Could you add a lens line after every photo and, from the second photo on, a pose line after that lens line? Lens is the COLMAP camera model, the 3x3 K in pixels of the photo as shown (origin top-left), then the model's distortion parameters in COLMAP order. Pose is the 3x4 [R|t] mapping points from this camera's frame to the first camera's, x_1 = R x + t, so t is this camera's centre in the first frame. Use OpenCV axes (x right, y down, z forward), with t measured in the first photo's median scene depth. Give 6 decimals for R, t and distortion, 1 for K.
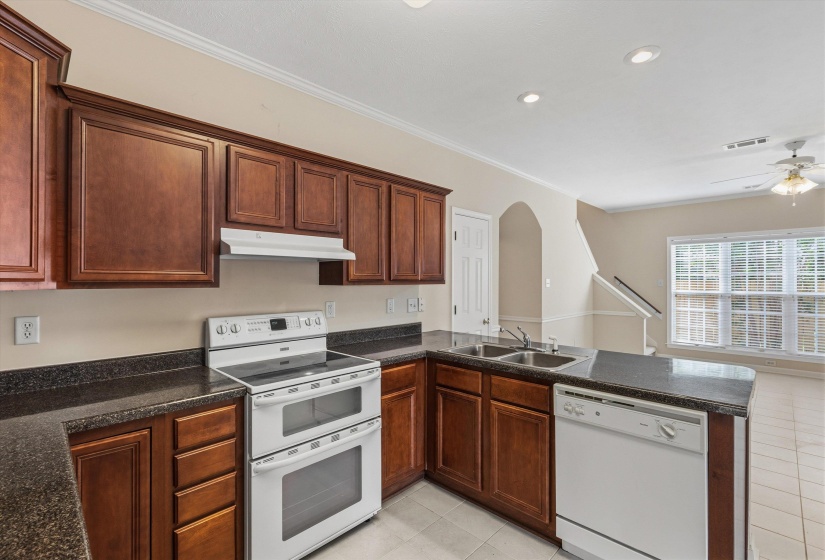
lens RADIAL K [[374.5, 0, 408.2], [0, 374.5, 277.8], [0, 0, 1]] dist [0.002167, -0.000352]
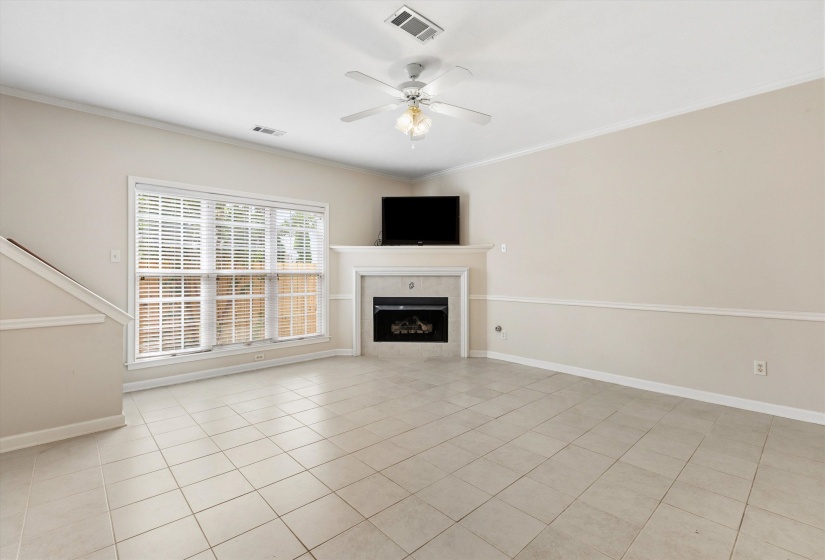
lens RADIAL K [[374.5, 0, 413.9], [0, 374.5, 276.9], [0, 0, 1]] dist [0.002167, -0.000352]
pose [[0.029863, -0.011960, 0.999482, 0.158027], [-0.004504, 0.999917, 0.012100, 0.039227], [-0.999544, -0.004863, 0.029806, 0.611499]]
